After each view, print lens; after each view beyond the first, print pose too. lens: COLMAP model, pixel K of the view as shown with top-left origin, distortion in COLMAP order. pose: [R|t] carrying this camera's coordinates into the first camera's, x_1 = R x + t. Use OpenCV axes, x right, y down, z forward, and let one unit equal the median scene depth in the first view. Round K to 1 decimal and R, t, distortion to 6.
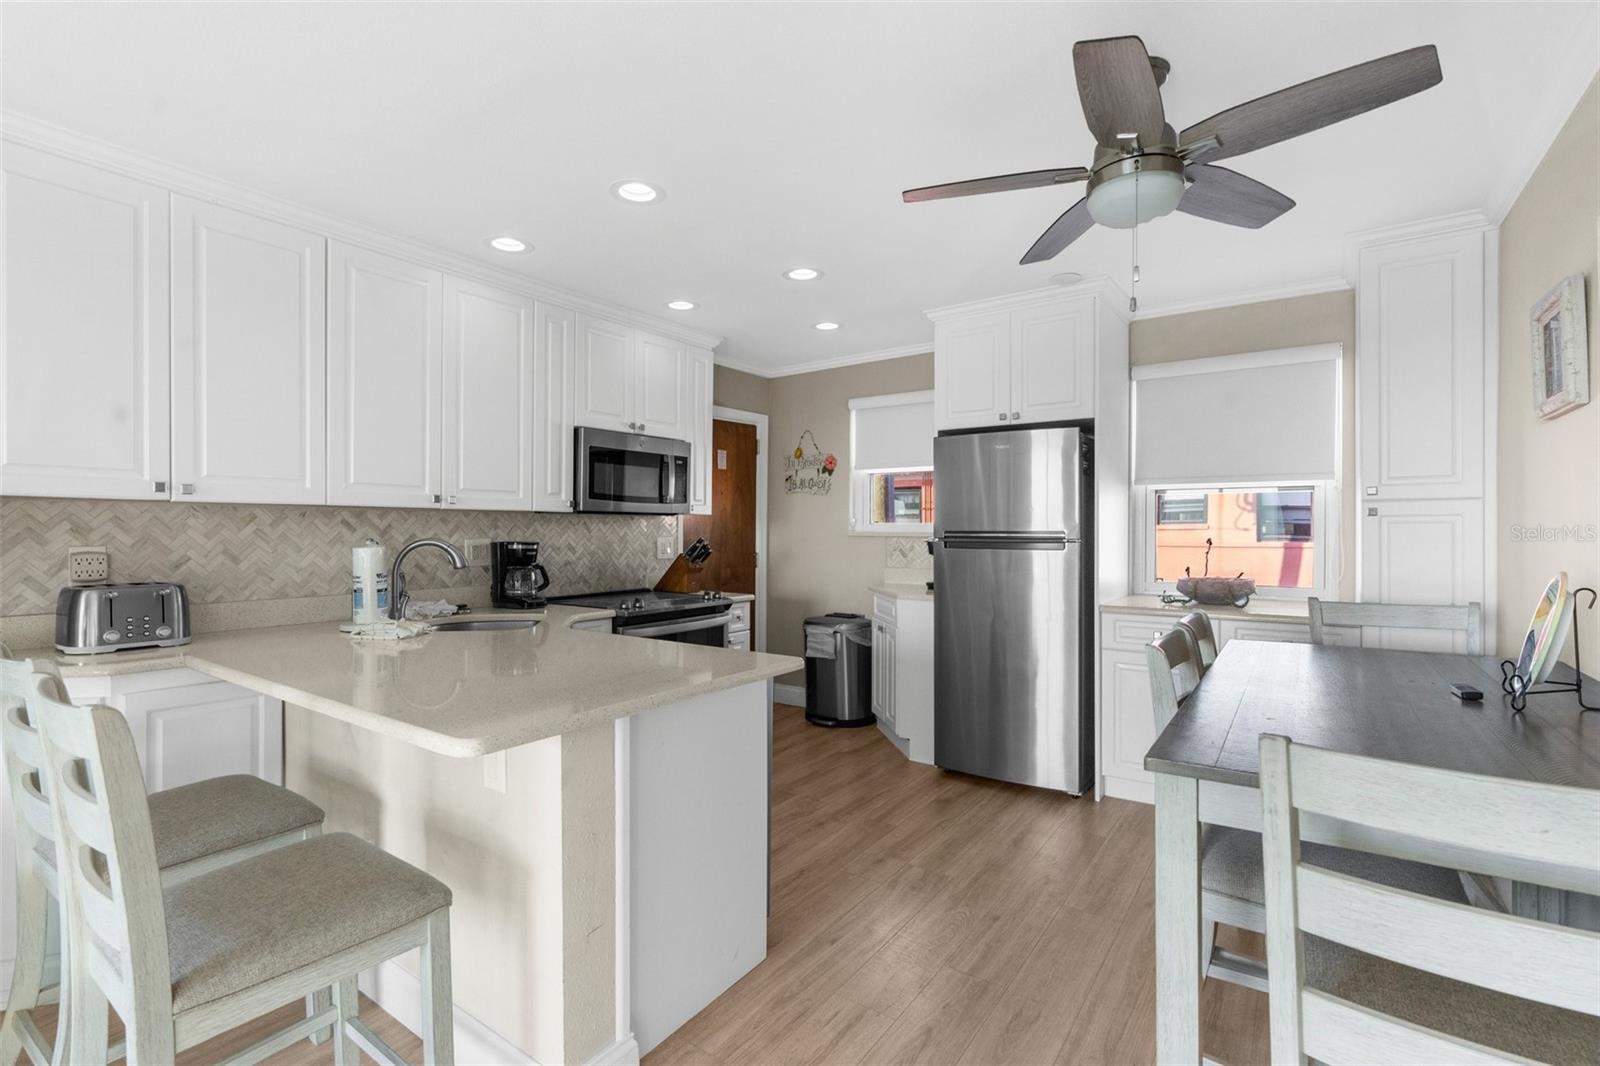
lens RADIAL K [[728.3, 0, 796.8], [0, 728.3, 528.1], [0, 0, 1]] dist [-0.005587, -0.000559]
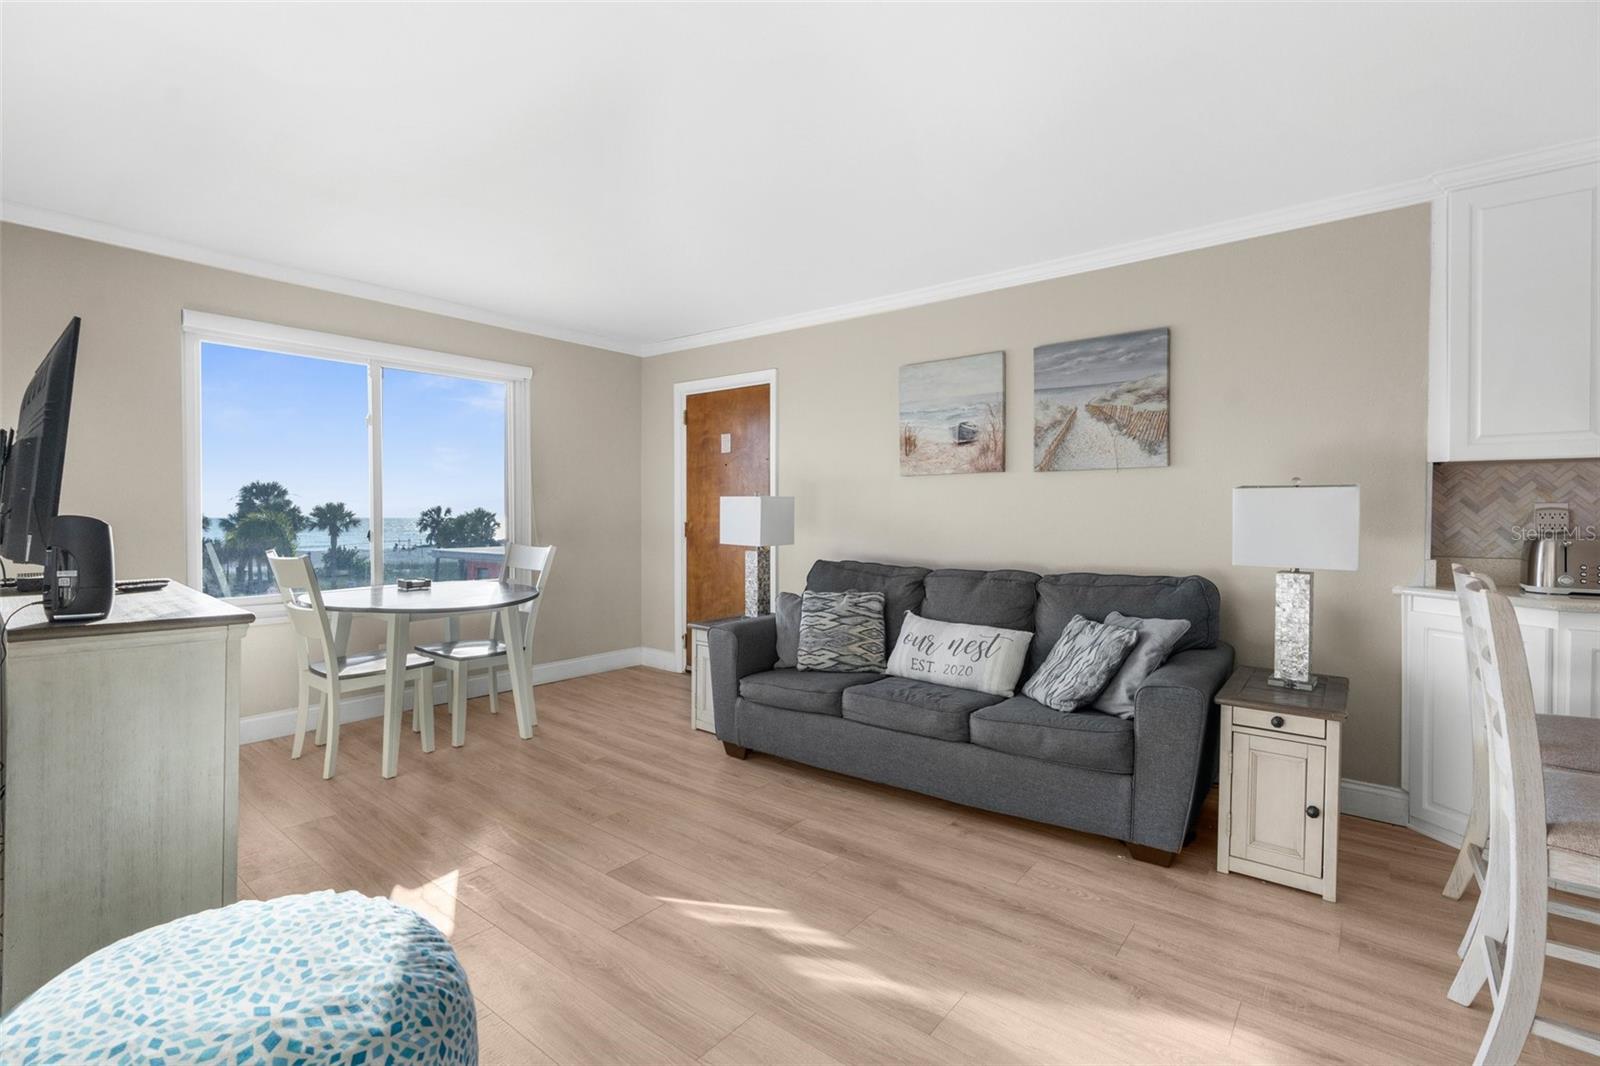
lens RADIAL K [[723.4, 0, 810.2], [0, 723.4, 531.5], [0, 0, 1]] dist [-0.002838, 0.000513]
pose [[-0.050859, 0.022913, -0.998443, 0.222630], [0.003843, 0.999734, 0.022747, 0.040280], [0.998698, -0.002680, -0.050933, -0.113325]]
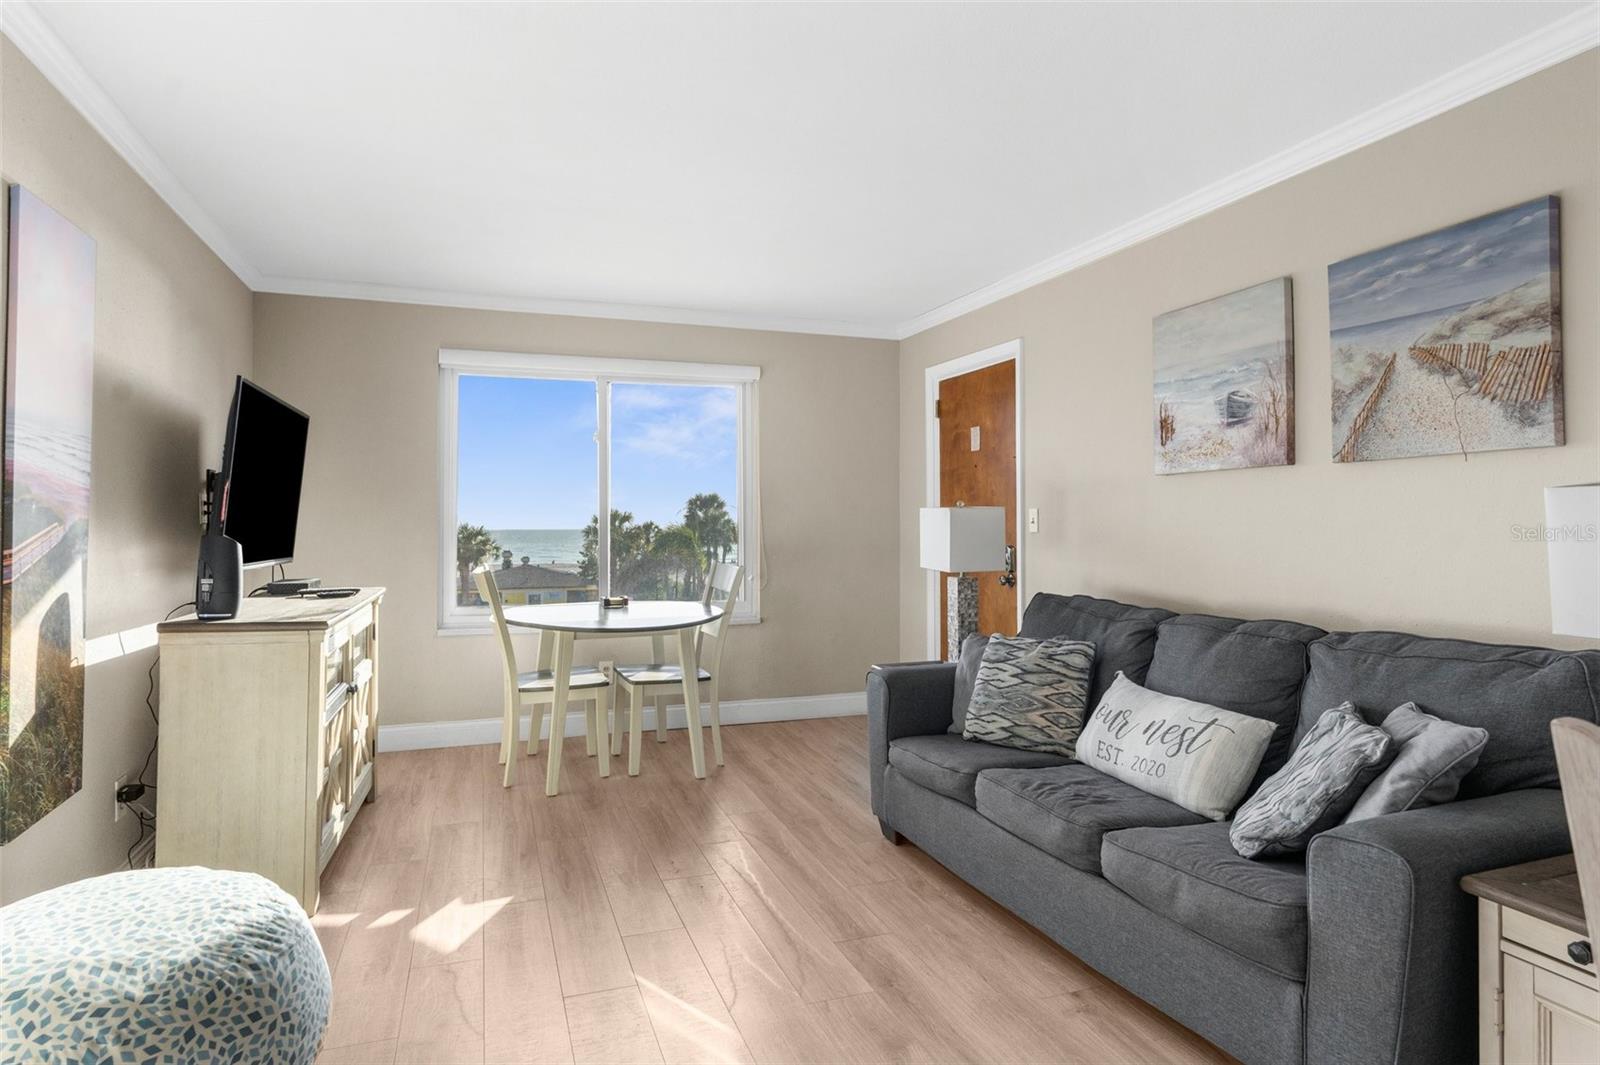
lens RADIAL K [[898.0, 0, 801.9], [0, 898.0, 515.4], [0, 0, 1]] dist [0.000021, -0.000440]
pose [[-0.575368, -0.008879, -0.817846, 0.027404], [0.004595, 0.999890, -0.014088, 0.032319], [0.817881, -0.011864, -0.575264, 0.389491]]
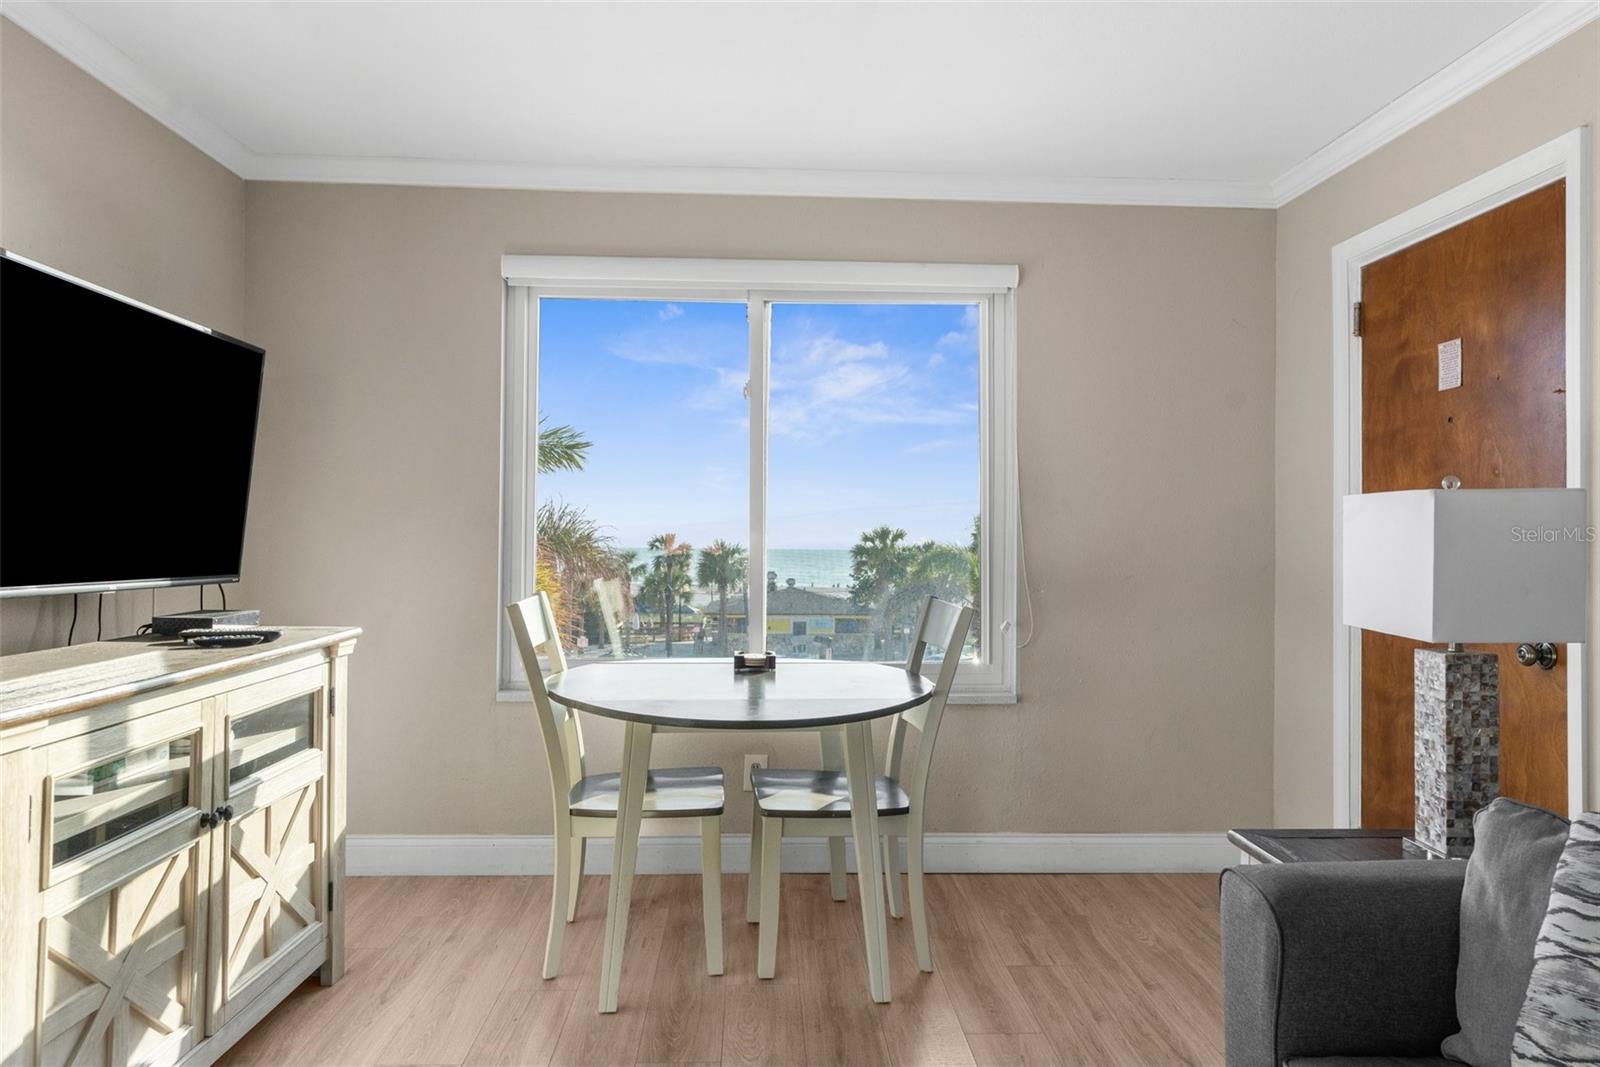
lens RADIAL K [[1029.8, 0, 802.8], [0, 1029.8, 528.0], [0, 0, 1]] dist [0.000859, 0.002414]
pose [[-0.789458, -0.019352, -0.613500, -0.581175], [-0.009056, 0.999761, -0.019882, 0.046202], [0.613738, -0.010140, -0.789445, 0.006753]]
